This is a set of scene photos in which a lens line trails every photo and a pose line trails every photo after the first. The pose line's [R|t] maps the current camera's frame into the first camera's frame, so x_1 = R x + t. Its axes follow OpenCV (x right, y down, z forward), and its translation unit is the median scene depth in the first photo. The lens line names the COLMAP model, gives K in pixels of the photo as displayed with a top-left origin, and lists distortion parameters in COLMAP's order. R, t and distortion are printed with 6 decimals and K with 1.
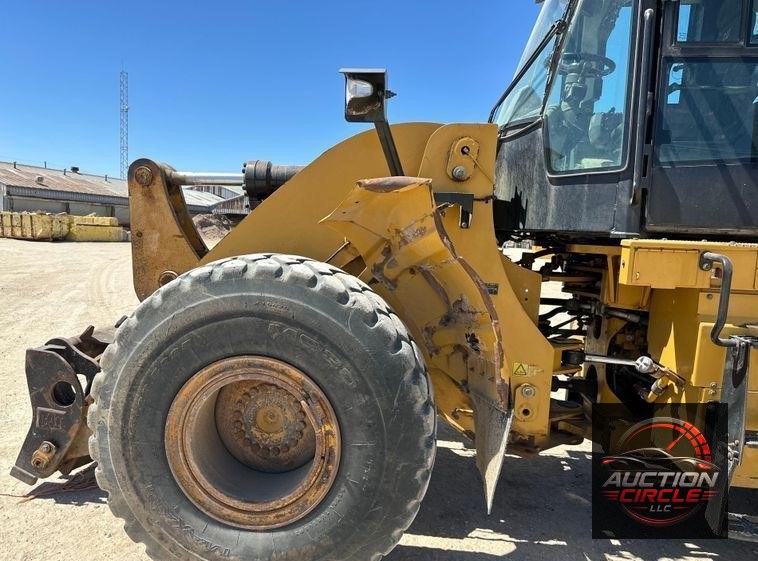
lens RADIAL K [[564.5, 0, 355.4], [0, 564.5, 293.5], [0, 0, 1]] dist [0.152031, -0.286398]
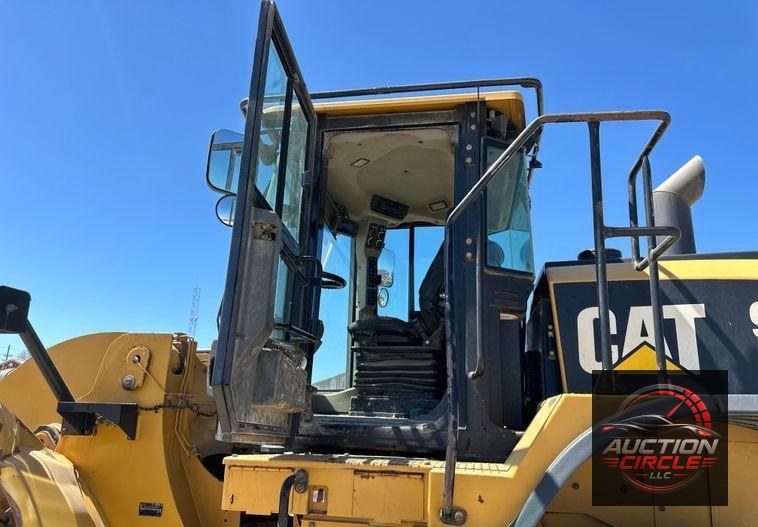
lens RADIAL K [[532.7, 0, 379.8], [0, 532.7, 283.2], [0, 0, 1]] dist [0.073293, -0.085903]
pose [[0.998727, -0.014368, -0.048344, 0.692256], [-0.004143, 0.931948, -0.362568, -0.036321], [0.050263, 0.362307, 0.930703, 0.102332]]
